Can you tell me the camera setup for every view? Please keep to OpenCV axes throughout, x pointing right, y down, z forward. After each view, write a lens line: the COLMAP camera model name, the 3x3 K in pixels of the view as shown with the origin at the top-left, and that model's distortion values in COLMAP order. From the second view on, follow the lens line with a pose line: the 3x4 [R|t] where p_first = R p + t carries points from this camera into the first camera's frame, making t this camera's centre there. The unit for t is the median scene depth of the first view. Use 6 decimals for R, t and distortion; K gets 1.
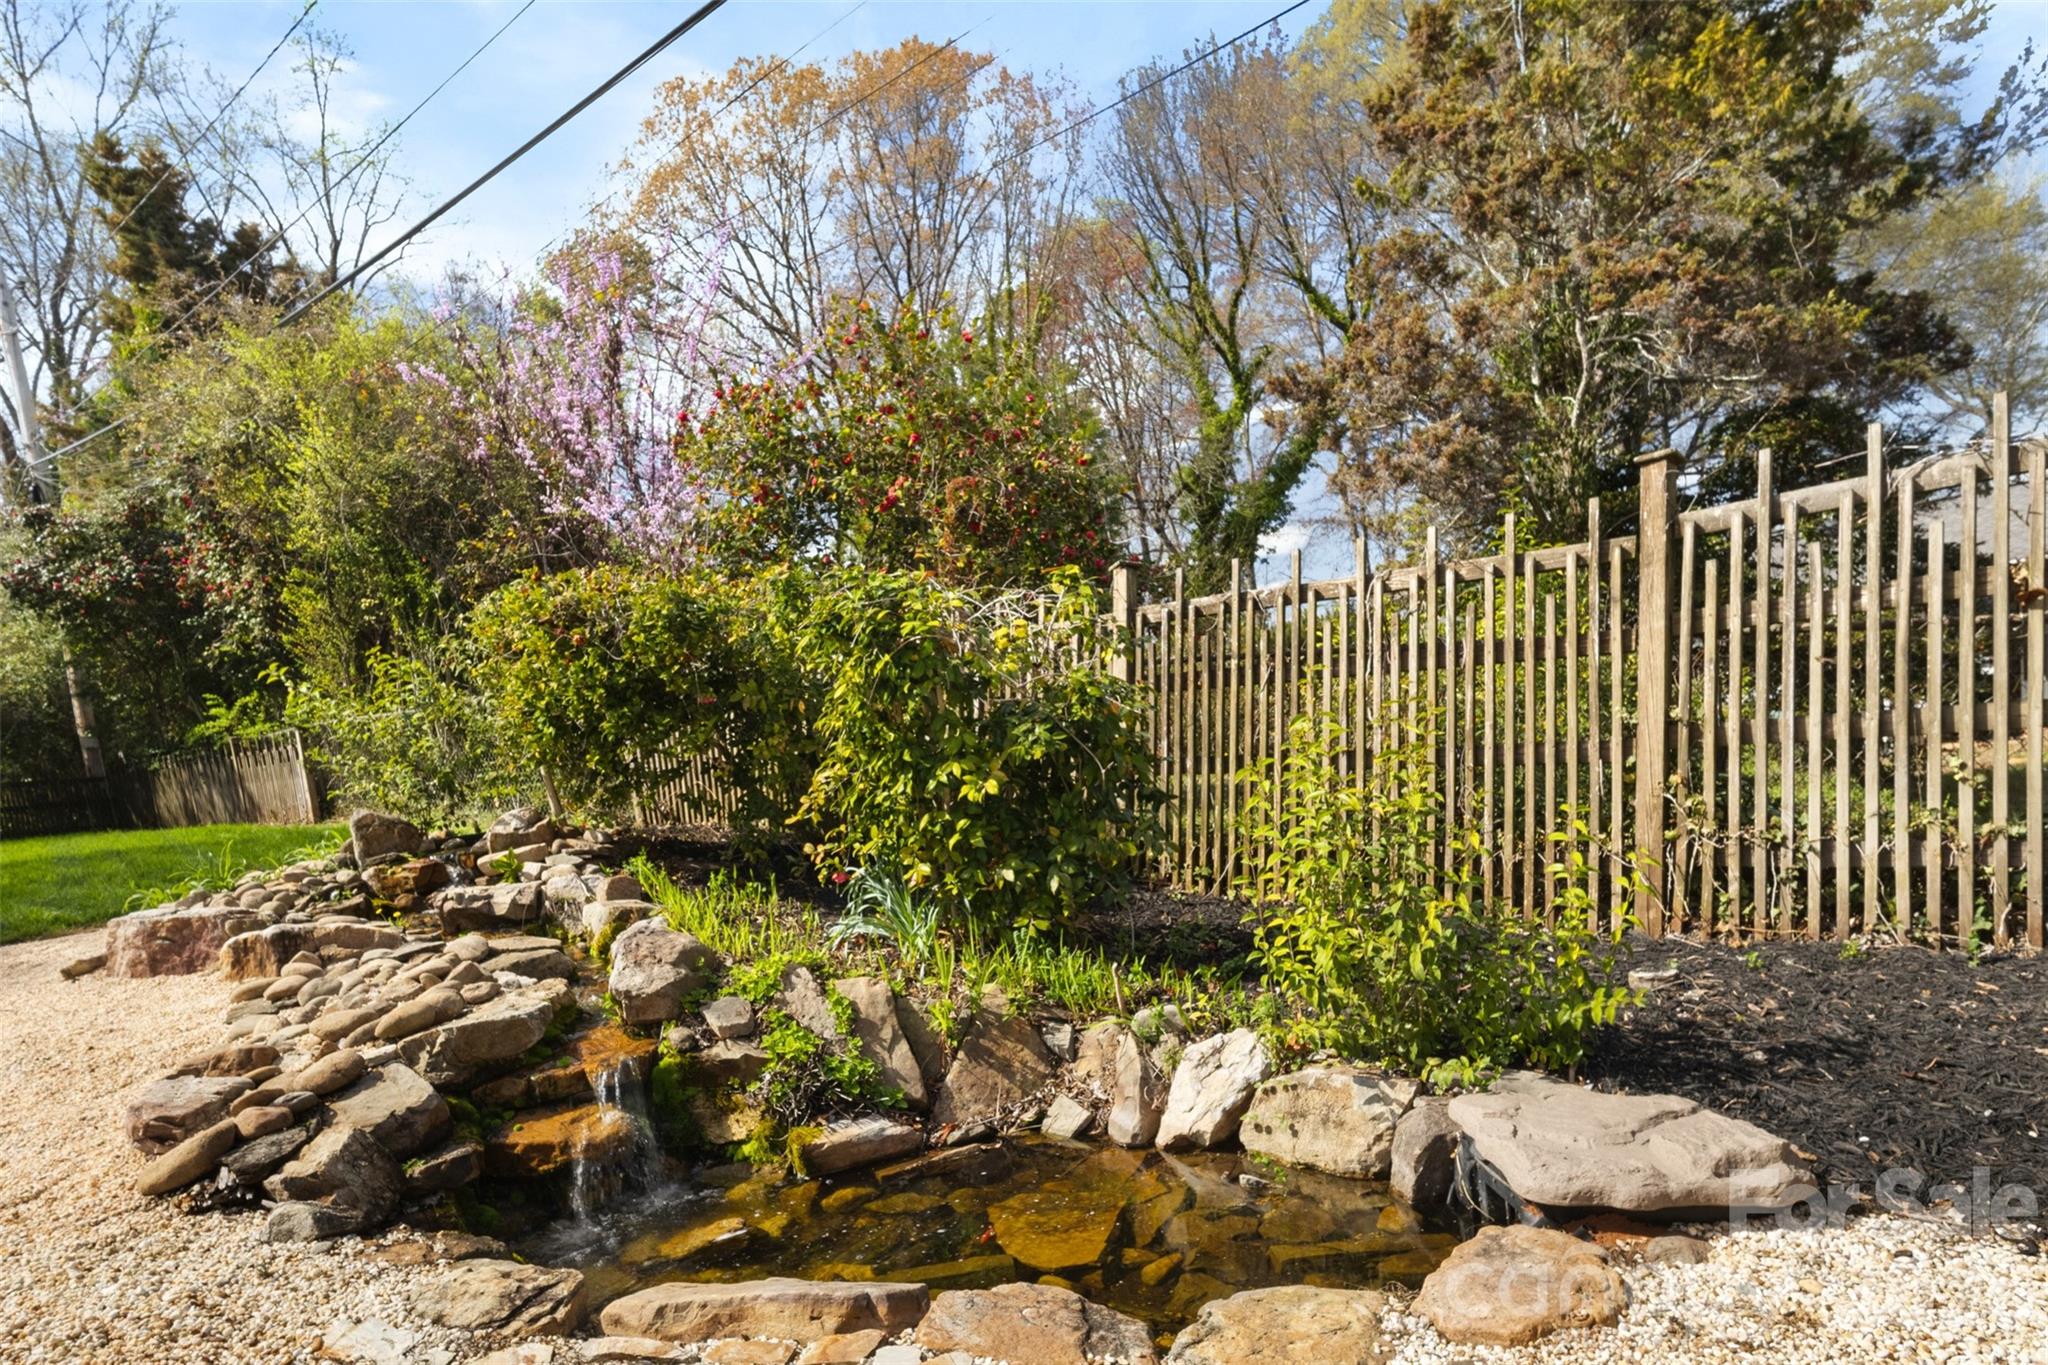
lens RADIAL K [[1131.1, 0, 1024.0], [0, 1131.1, 682.5], [0, 0, 1]] dist [-0.000867, 0.000453]
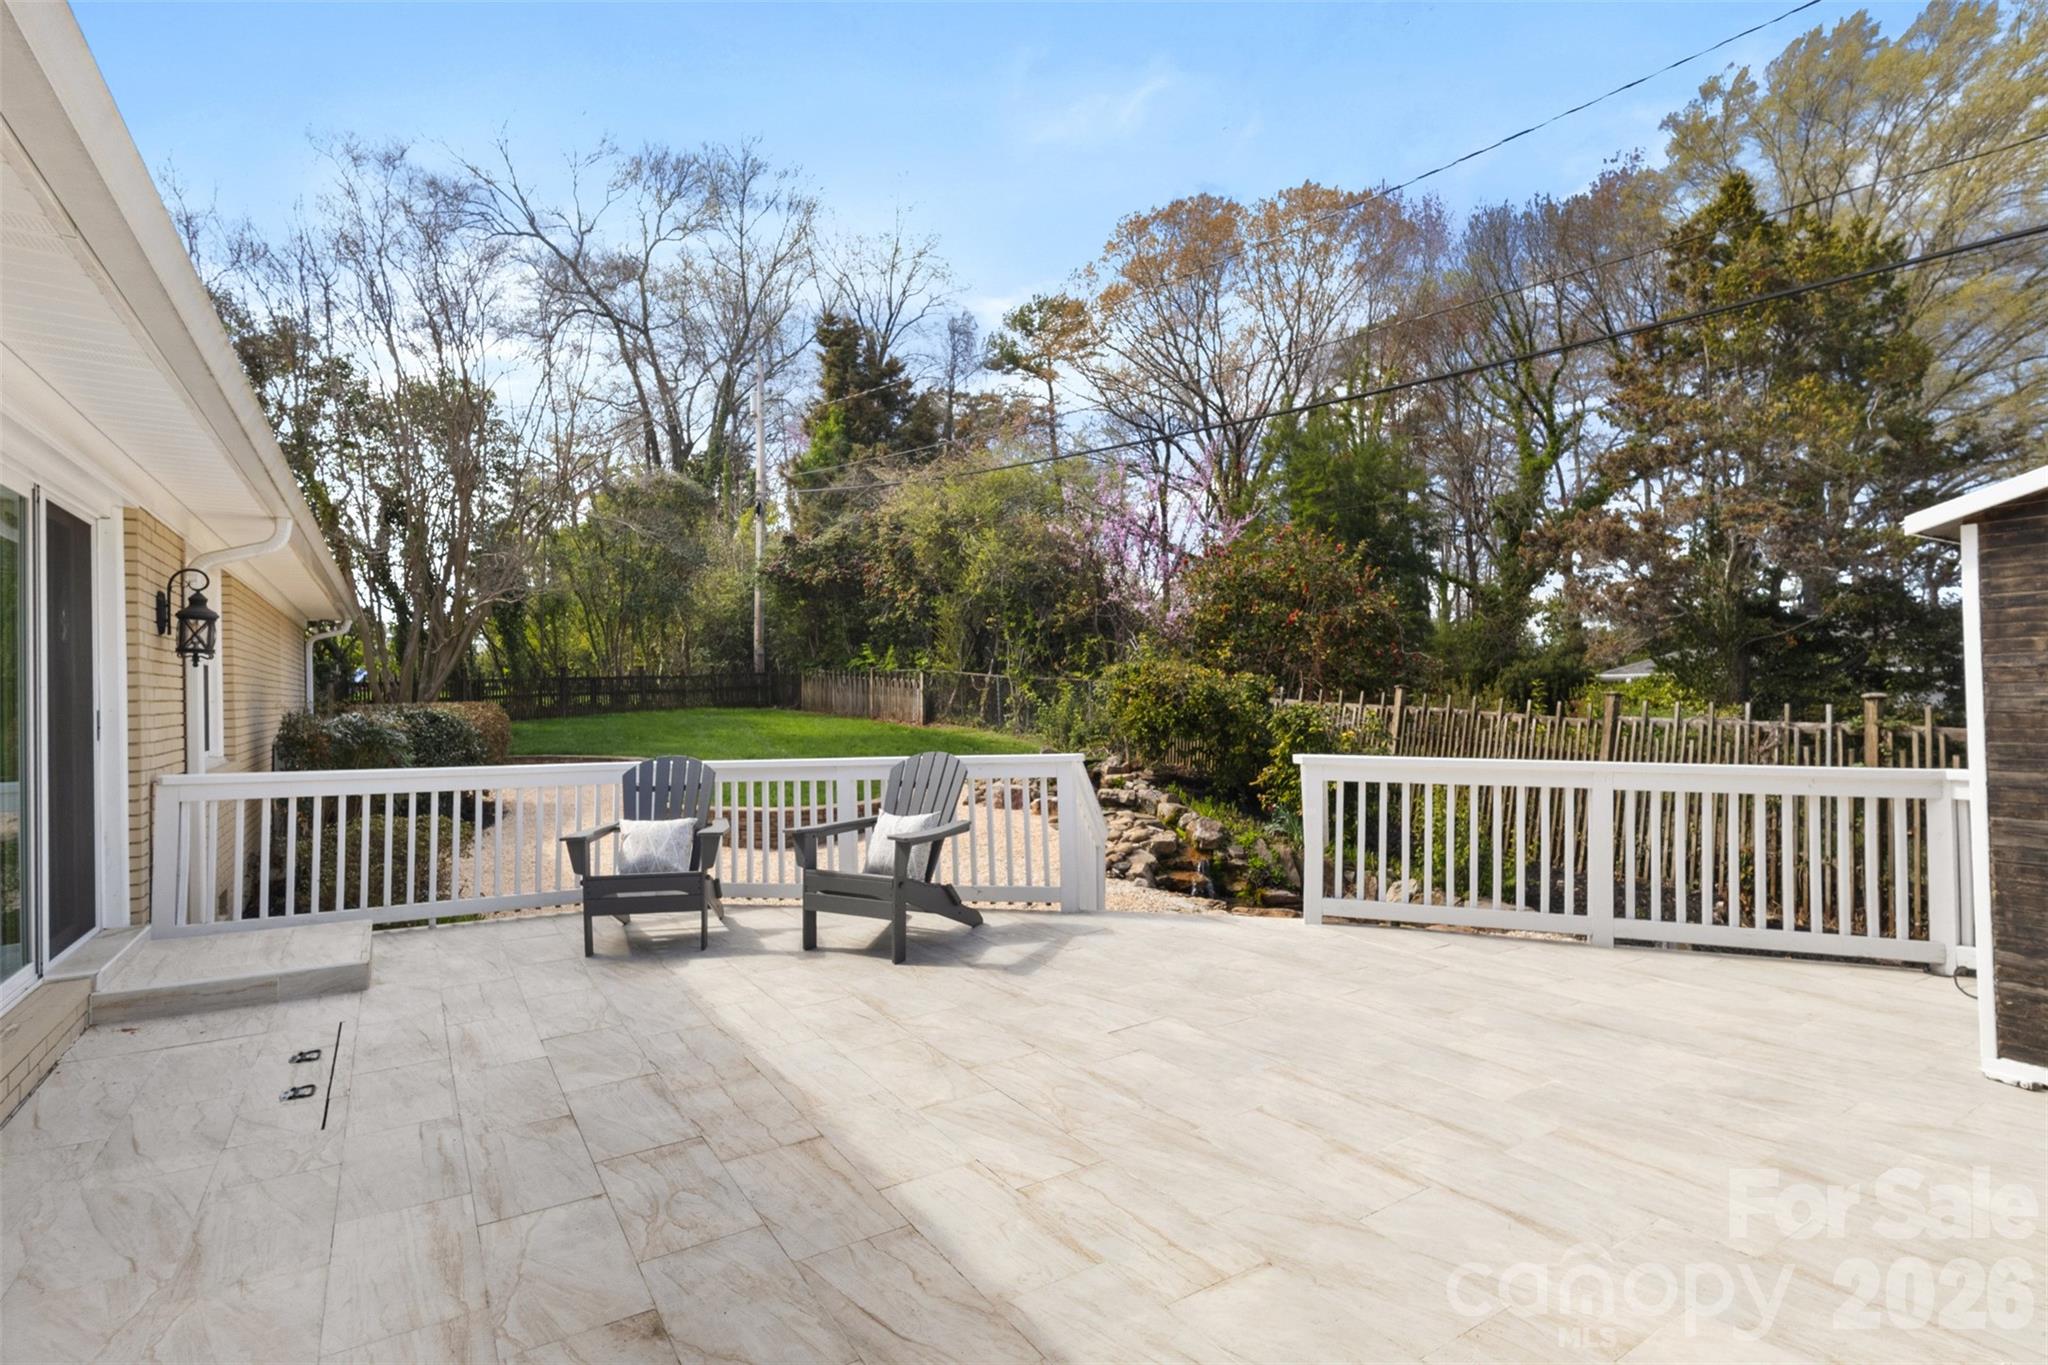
lens RADIAL K [[1131.1, 0, 1024.0], [0, 1131.1, 682.5], [0, 0, 1]] dist [-0.000867, 0.000453]
pose [[0.959675, 0.105991, -0.260364, -0.057774], [-0.082196, 0.991519, 0.100671, -0.338373], [0.268826, -0.075211, 0.960248, -1.674627]]
